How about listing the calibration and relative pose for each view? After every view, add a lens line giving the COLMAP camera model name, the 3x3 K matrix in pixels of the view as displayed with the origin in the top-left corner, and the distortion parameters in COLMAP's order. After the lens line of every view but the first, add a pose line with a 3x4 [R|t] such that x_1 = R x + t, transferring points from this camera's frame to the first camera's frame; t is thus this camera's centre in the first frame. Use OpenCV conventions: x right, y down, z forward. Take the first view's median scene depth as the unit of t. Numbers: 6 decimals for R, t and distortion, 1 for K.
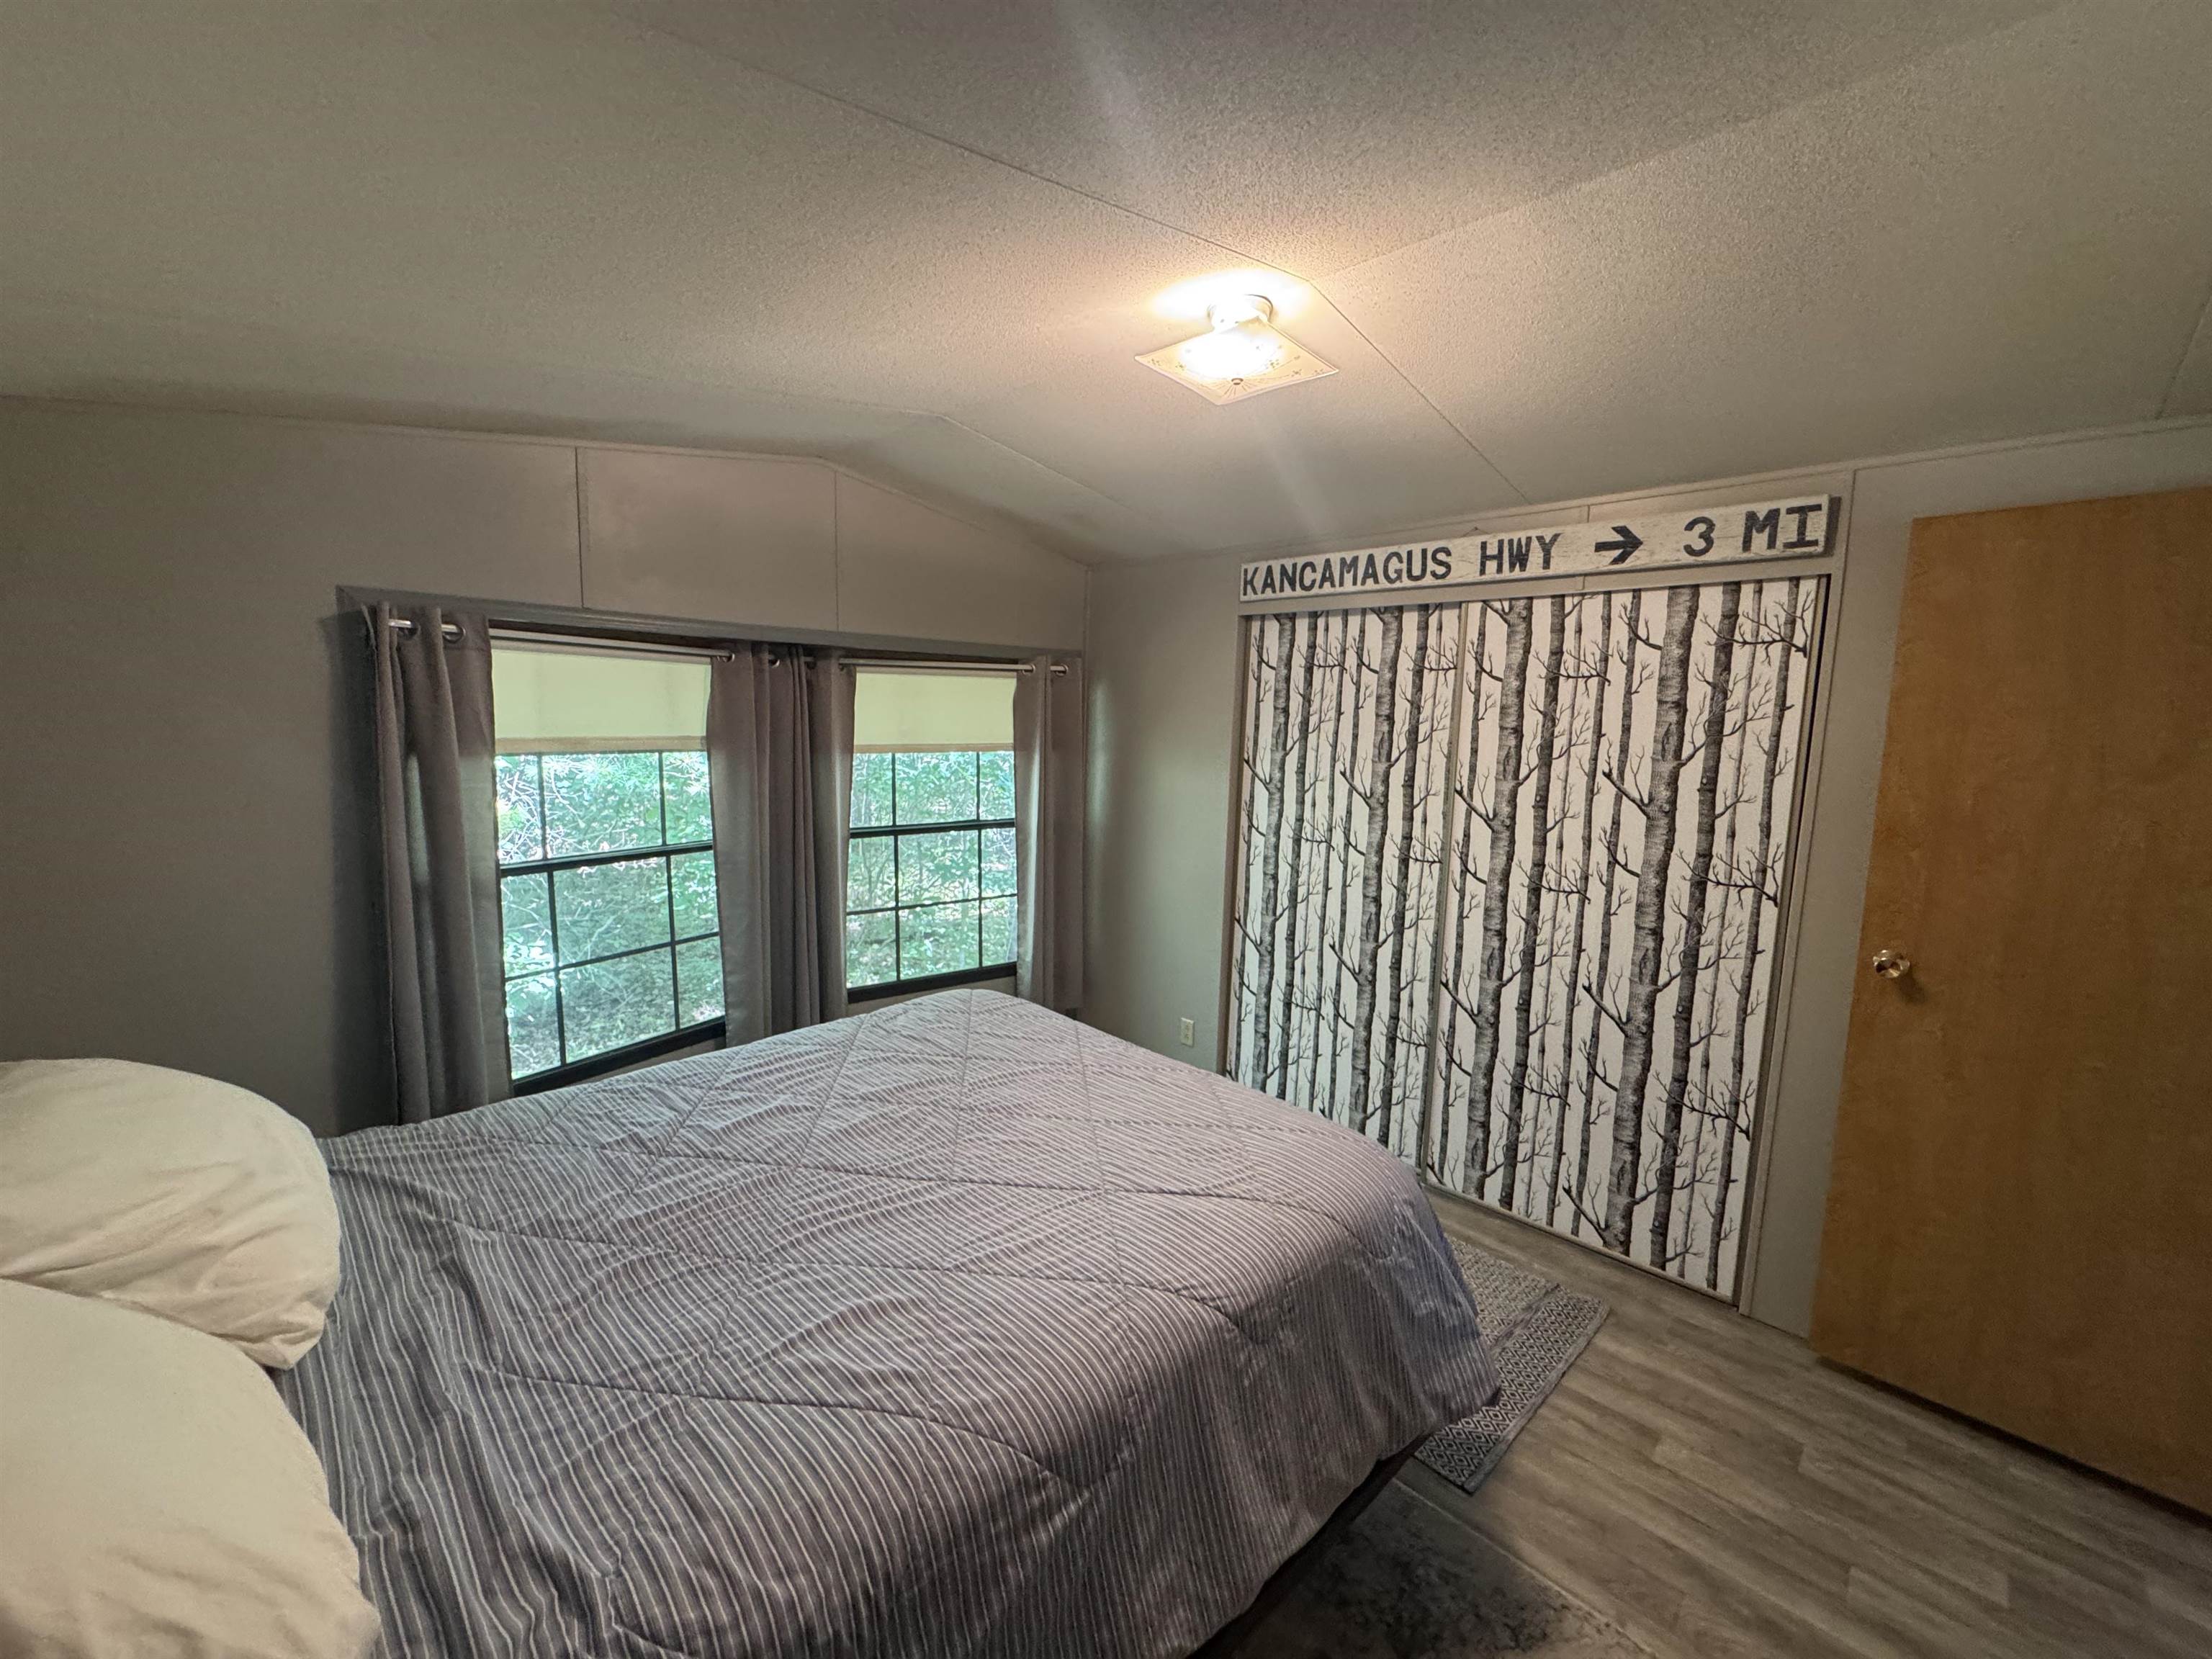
lens RADIAL K [[883.5, 0, 1104.5], [0, 883.5, 833.4], [0, 0, 1]] dist [-0.003401, 0.000558]
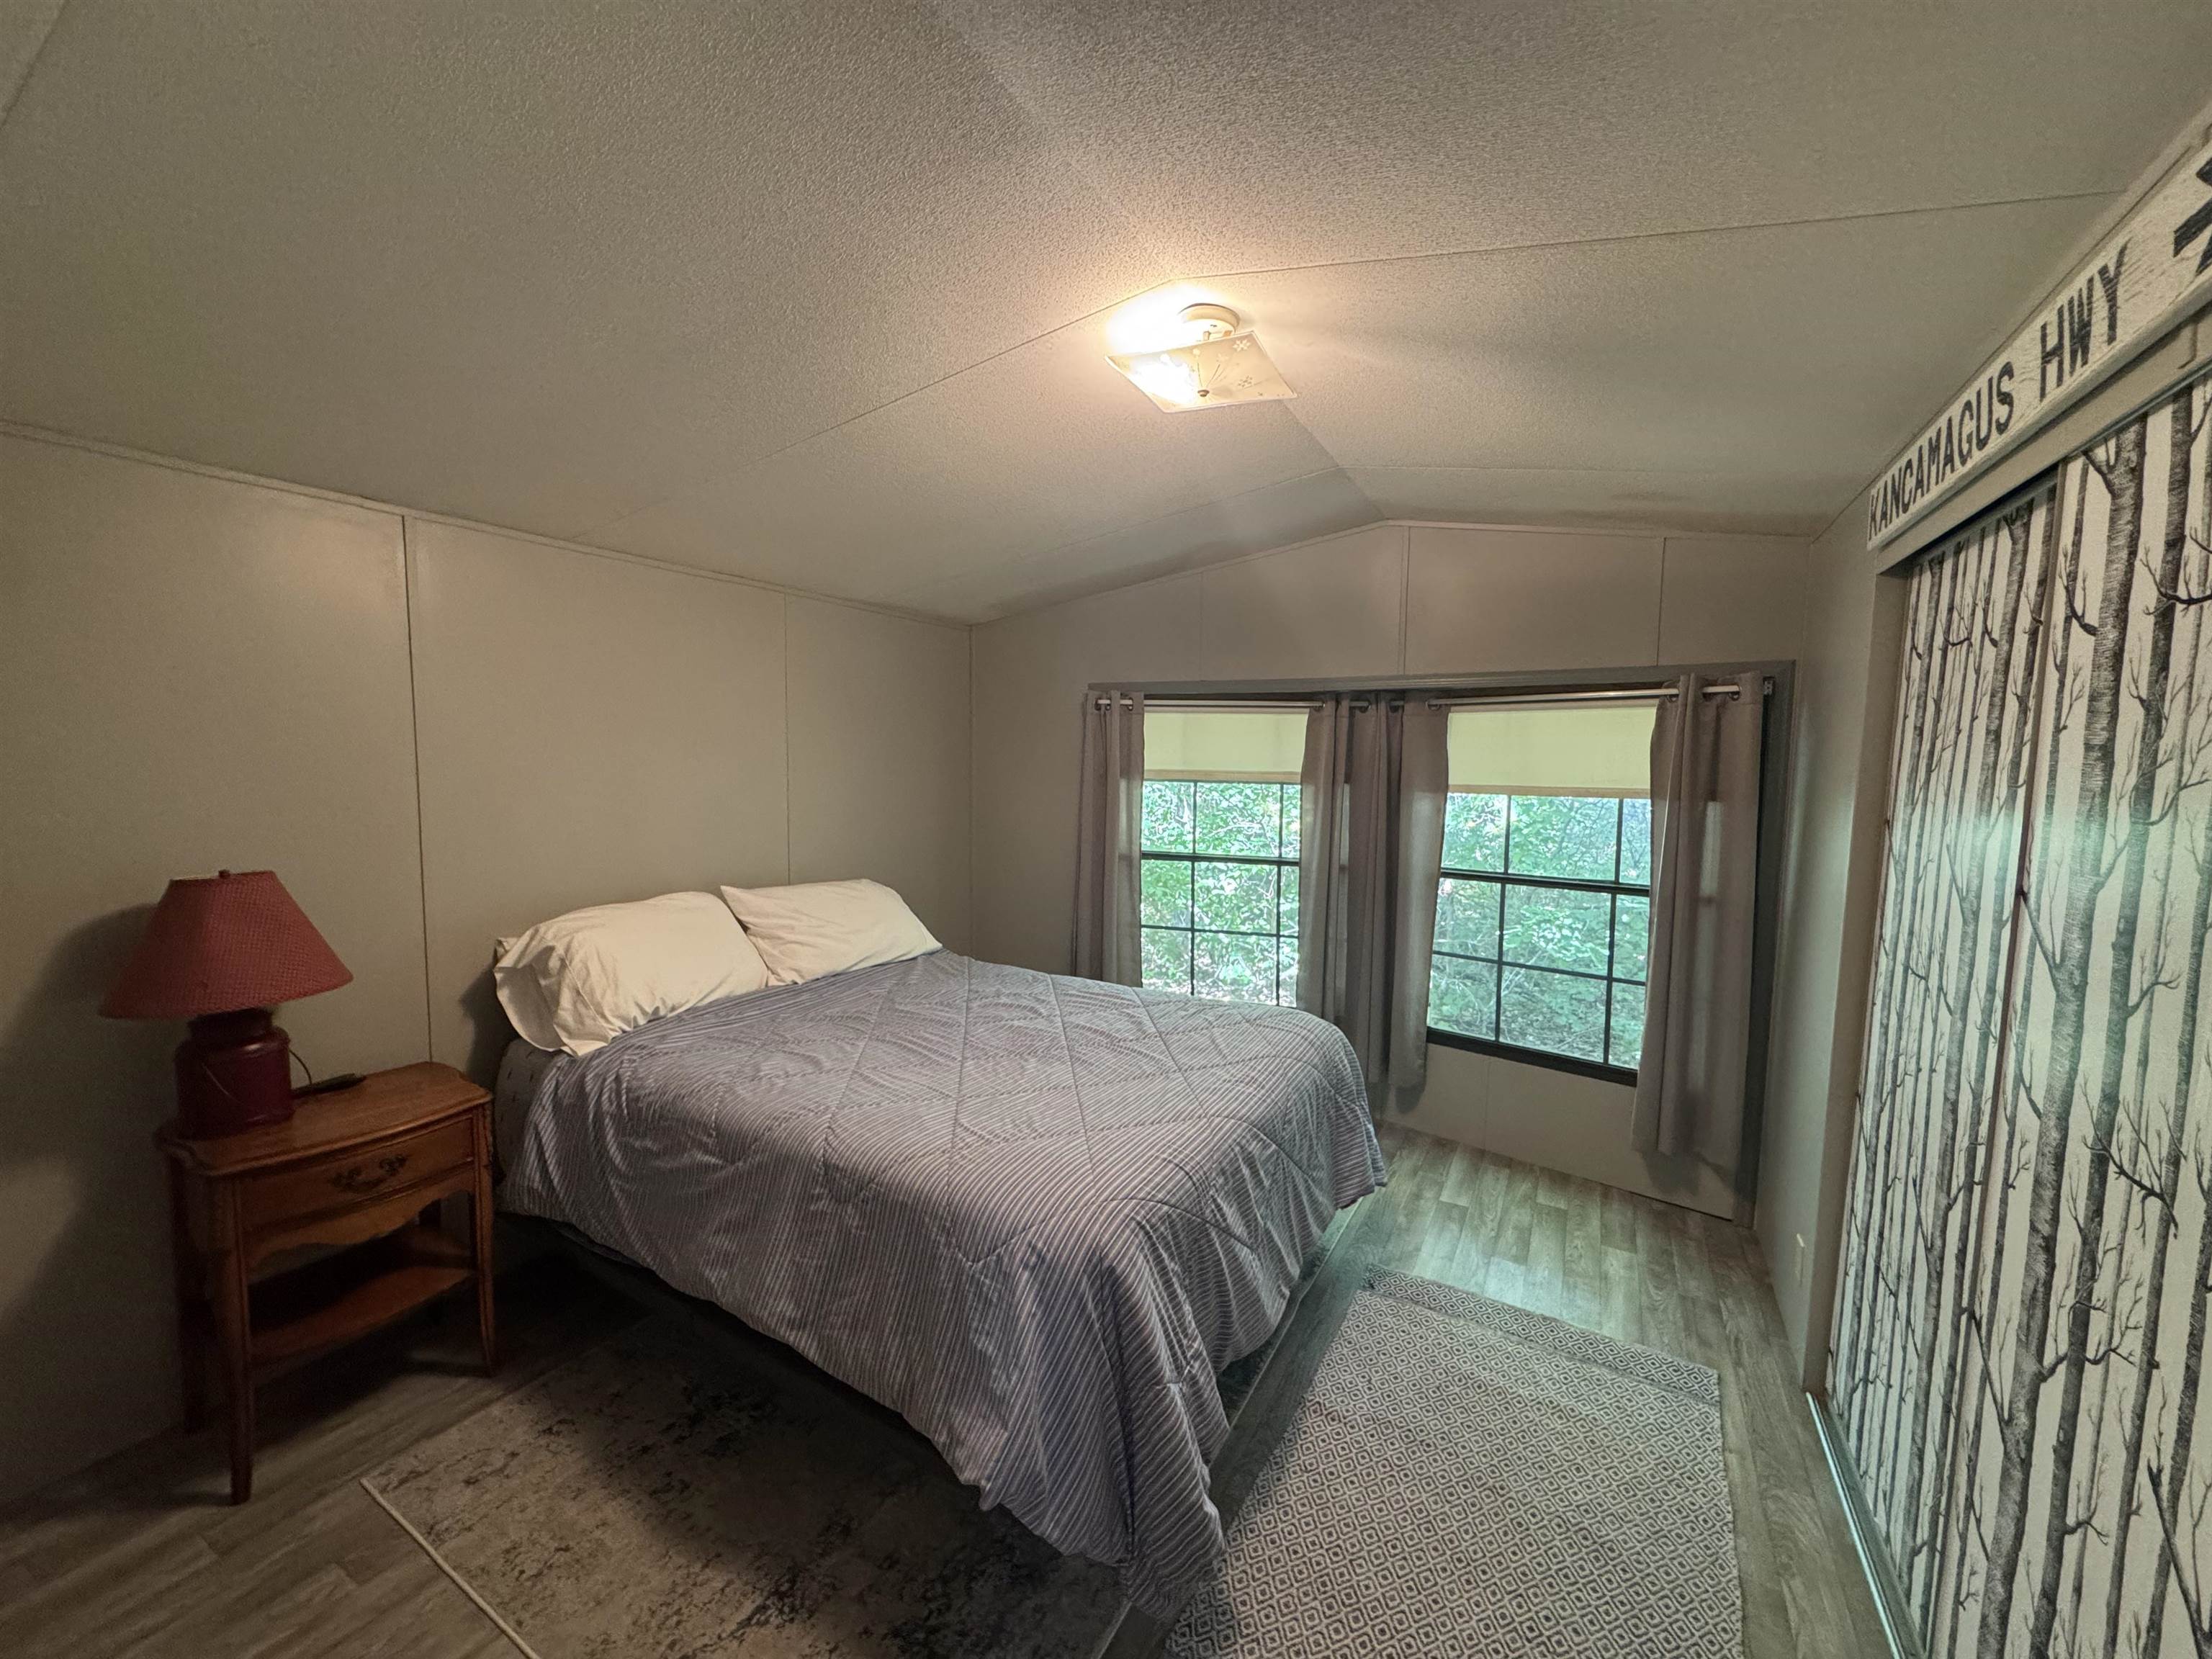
lens RADIAL K [[883.5, 0, 1107.3], [0, 883.5, 834.0], [0, 0, 1]] dist [-0.003401, 0.000558]
pose [[0.264934, 0.068769, -0.961811, 0.714705], [-0.138953, 0.989766, 0.032492, -0.029127], [0.954202, 0.125038, 0.271778, 0.452009]]
